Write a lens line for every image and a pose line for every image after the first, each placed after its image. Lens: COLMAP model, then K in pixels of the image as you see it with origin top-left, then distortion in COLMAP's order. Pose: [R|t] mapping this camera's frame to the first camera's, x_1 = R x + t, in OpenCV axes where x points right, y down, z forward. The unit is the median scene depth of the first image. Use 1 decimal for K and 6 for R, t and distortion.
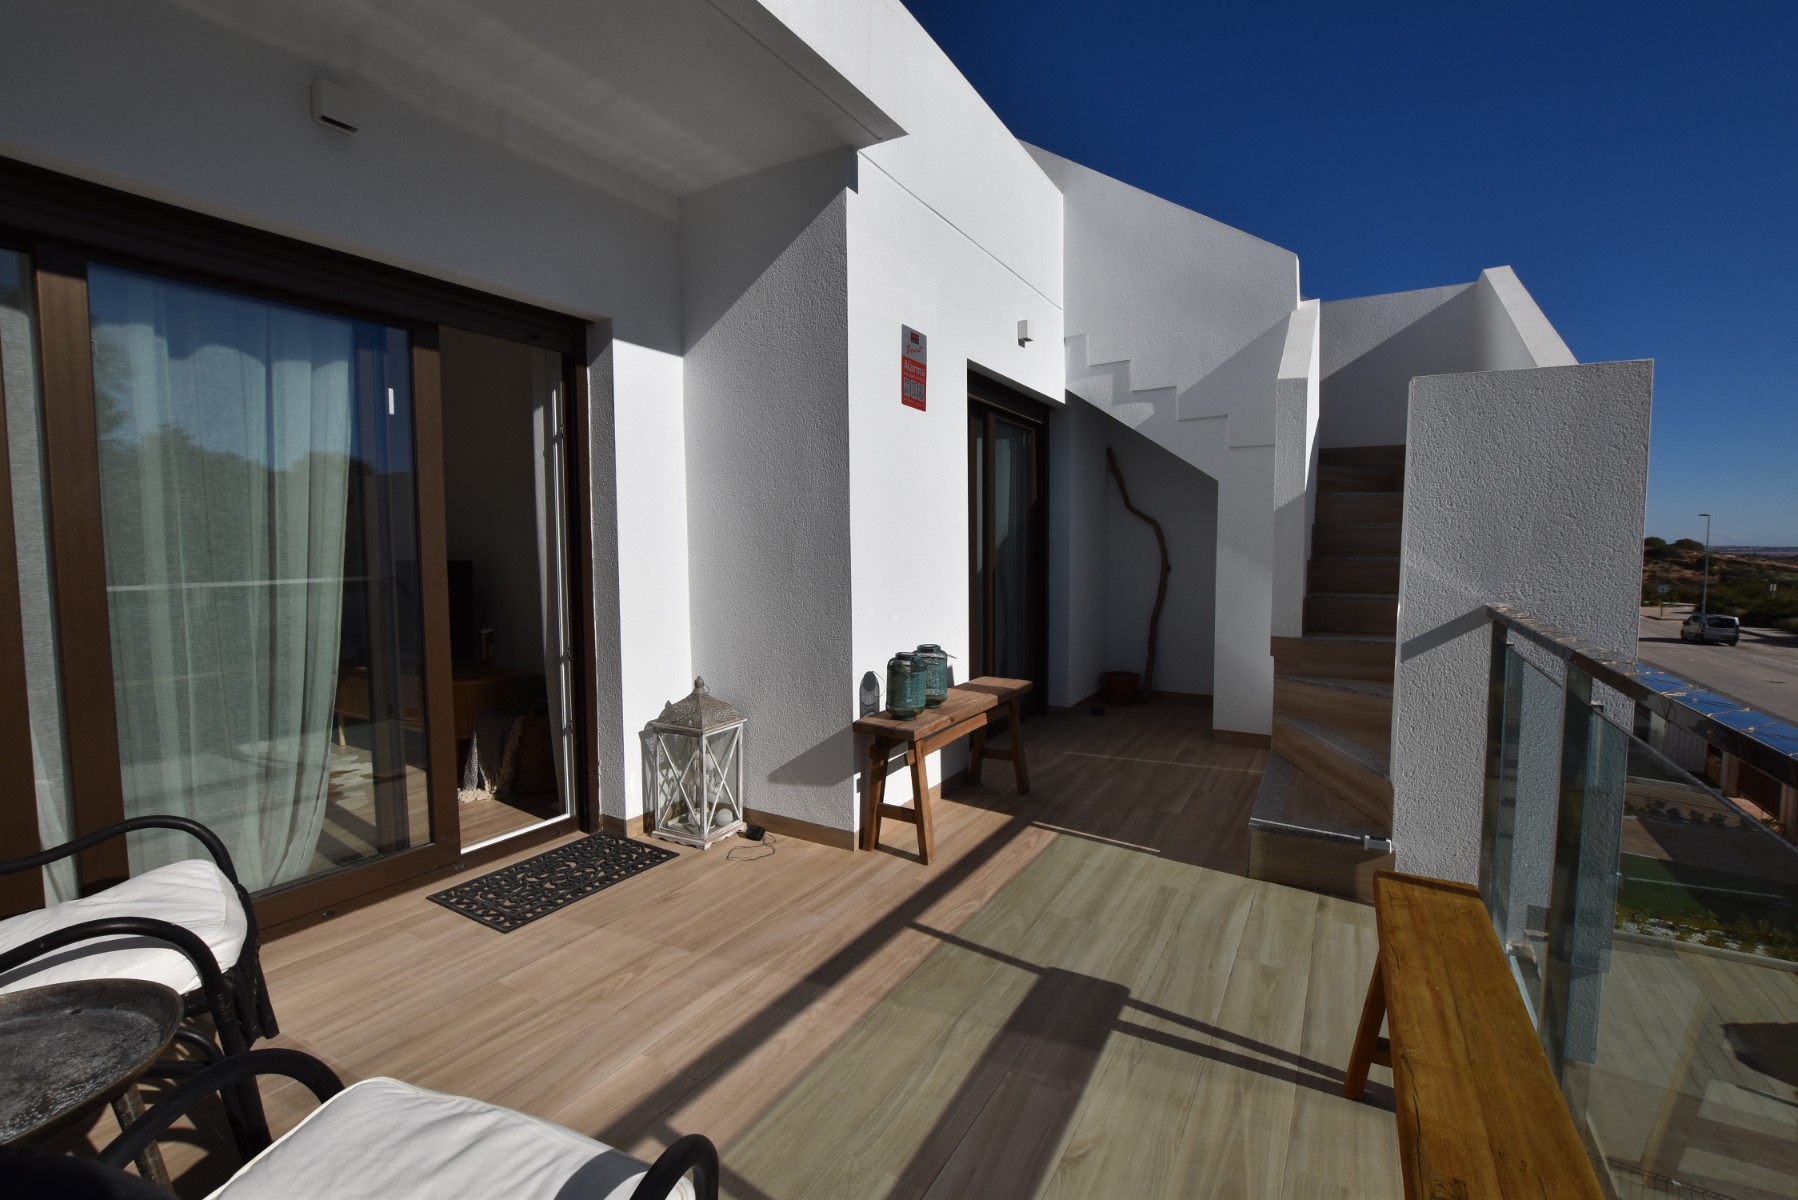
lens RADIAL K [[802.8, 0, 899.0], [0, 802.8, 600.0], [0, 0, 1]] dist [-0.029098, 0.012960]
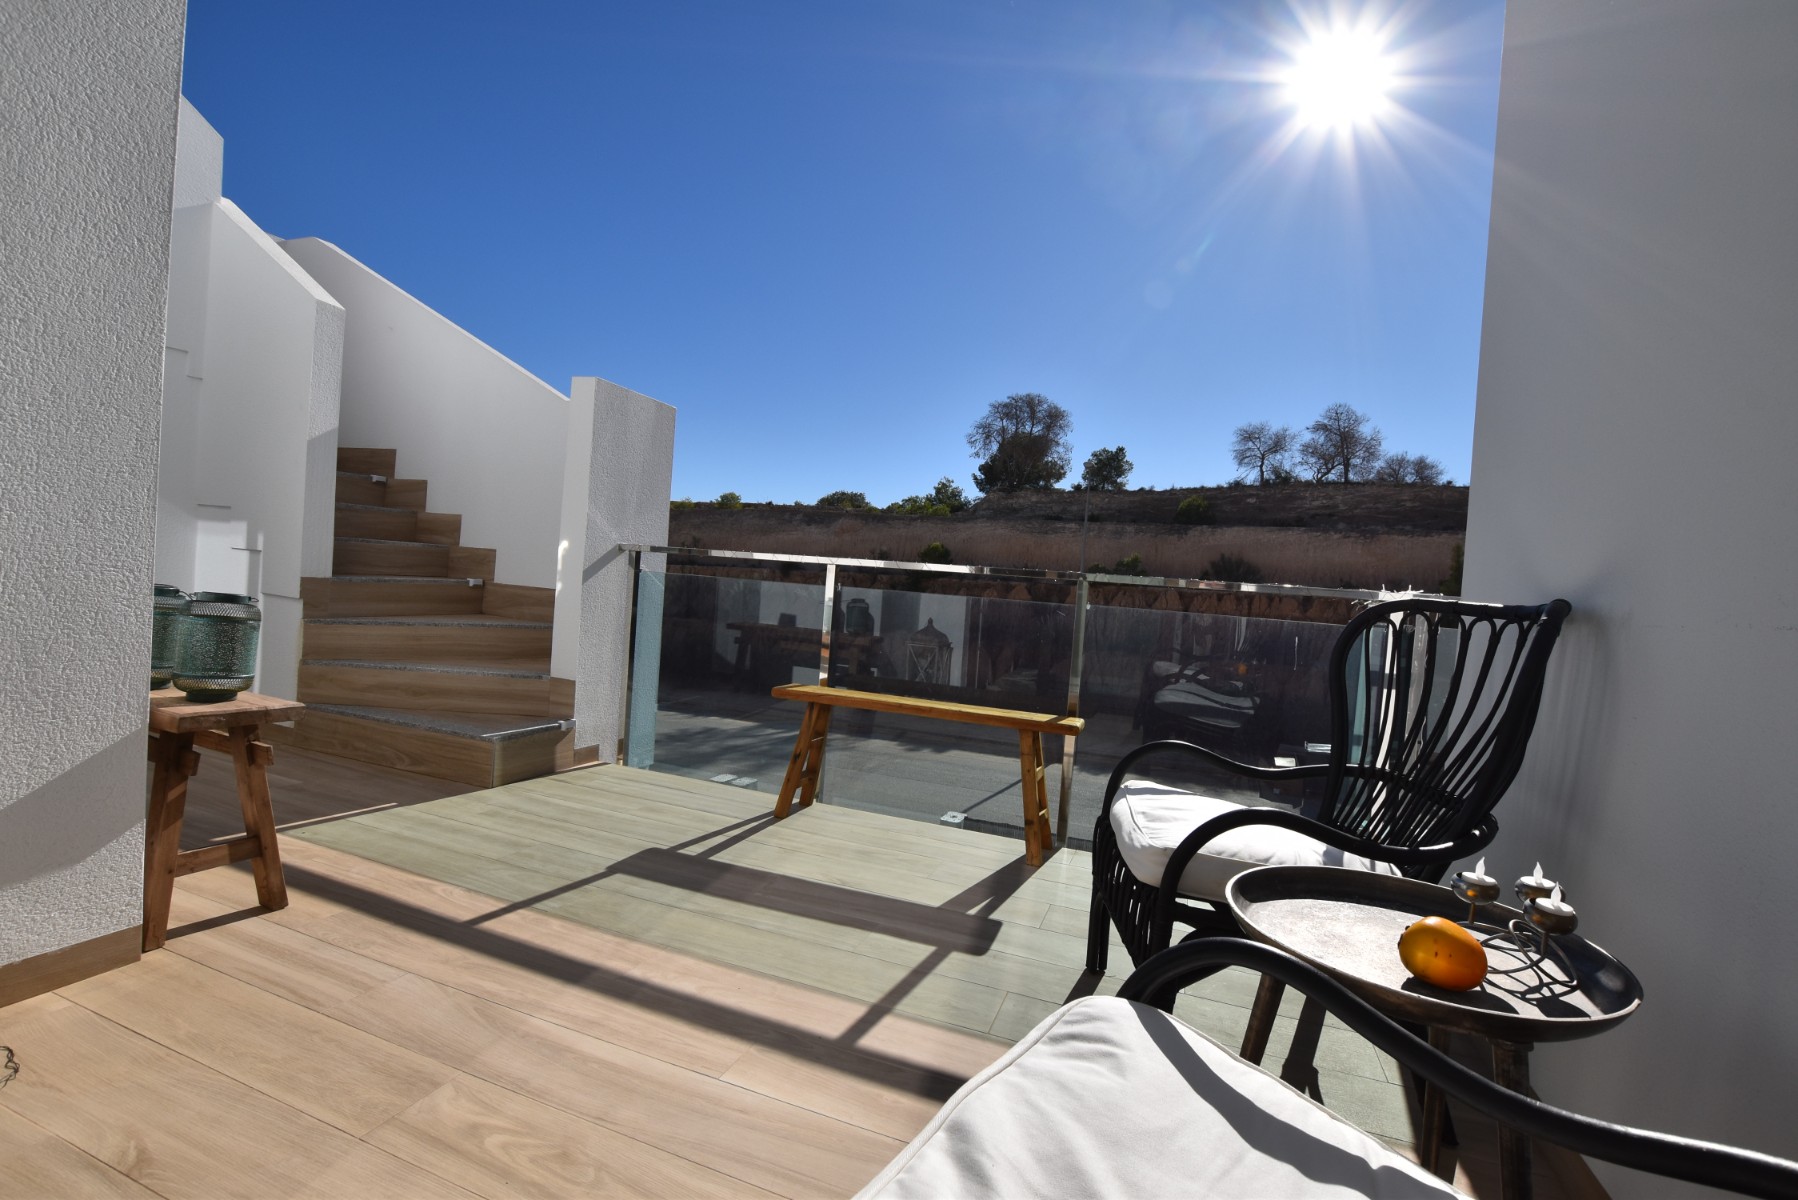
lens RADIAL K [[802.8, 0, 899.0], [0, 802.8, 600.0], [0, 0, 1]] dist [-0.029098, 0.012960]
pose [[-0.168585, -0.033616, 0.985114, -0.887172], [-0.000794, 0.999423, 0.033968, 0.063490], [-0.985687, 0.004944, -0.168514, 0.768738]]
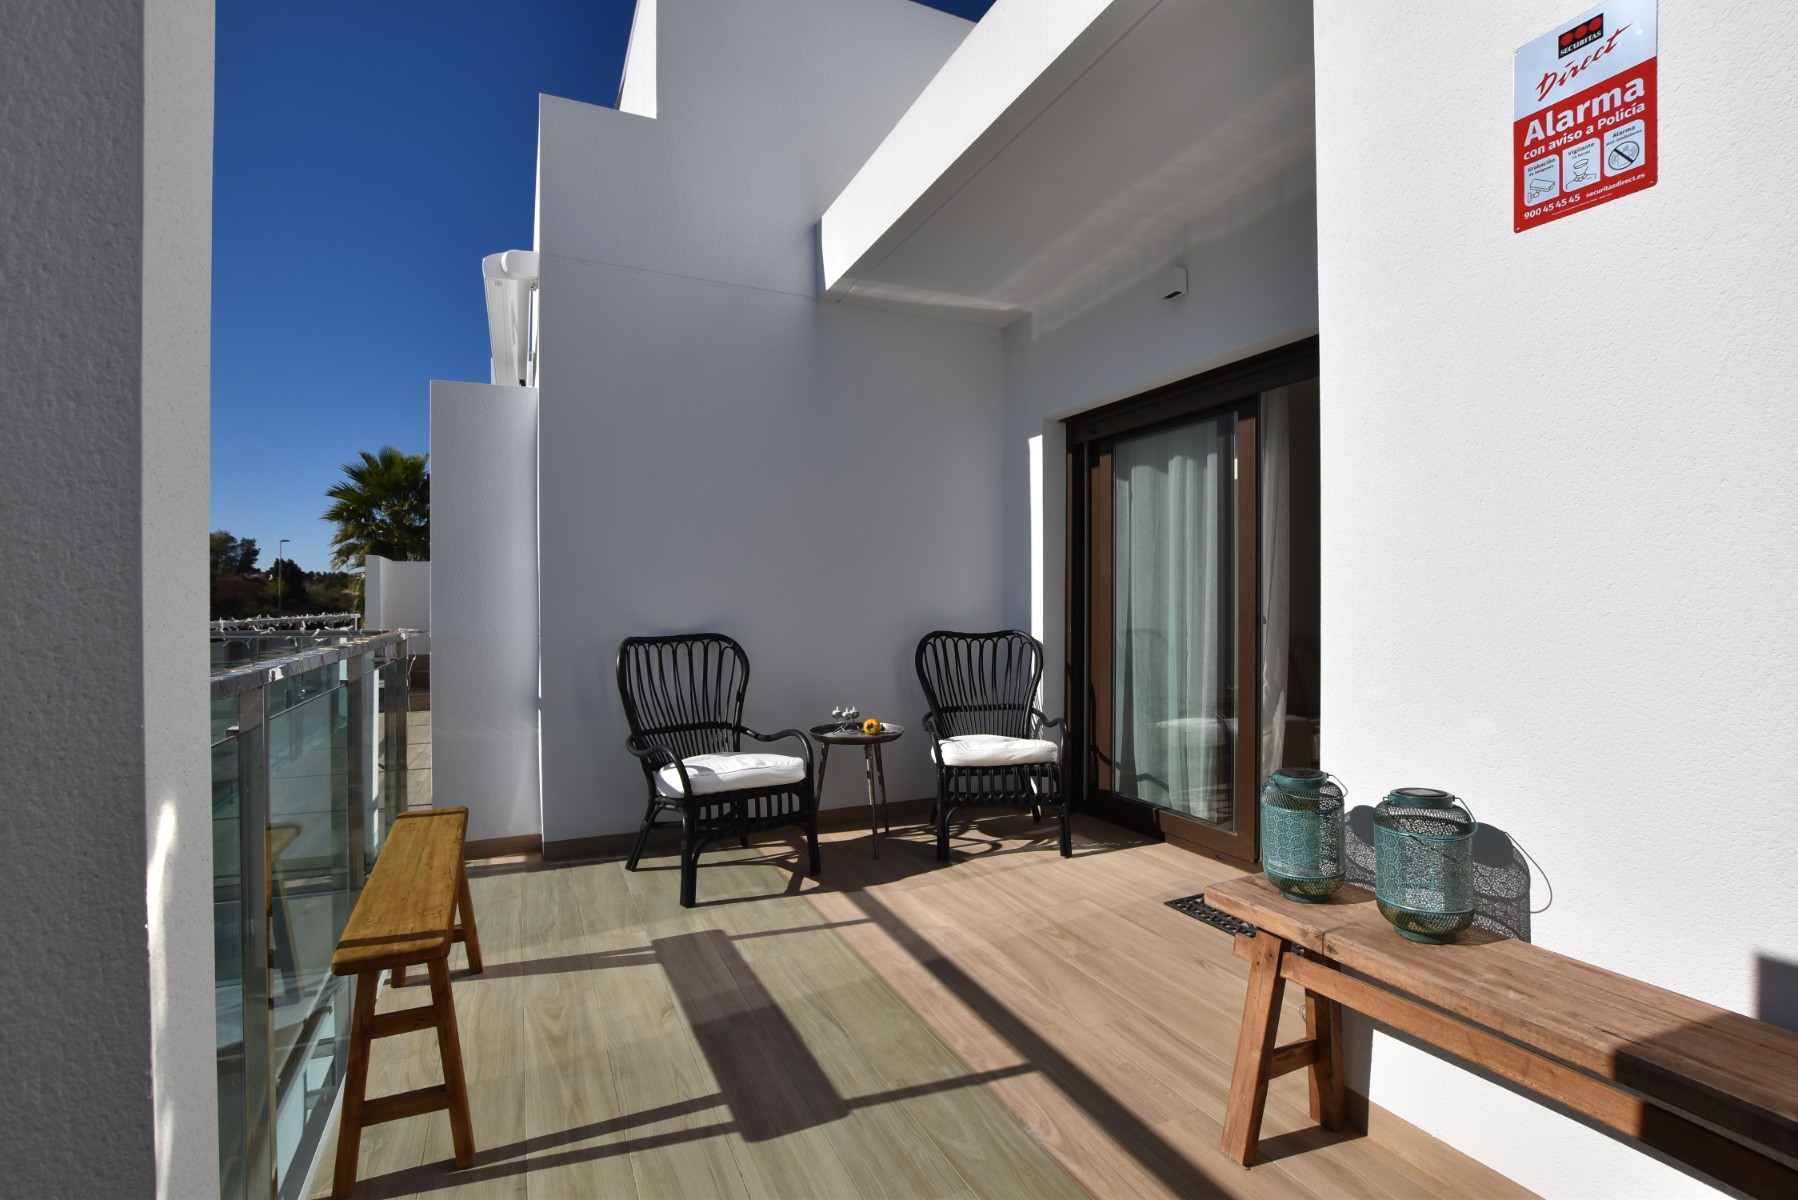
lens RADIAL K [[825.3, 0, 899.0], [0, 825.3, 600.0], [0, 0, 1]] dist [-0.000232, -0.000066]
pose [[-0.573746, 0.004042, -0.819023, 0.792605], [-0.051693, 0.997815, 0.041136, -0.072704], [0.817400, 0.065940, -0.572284, 1.423475]]
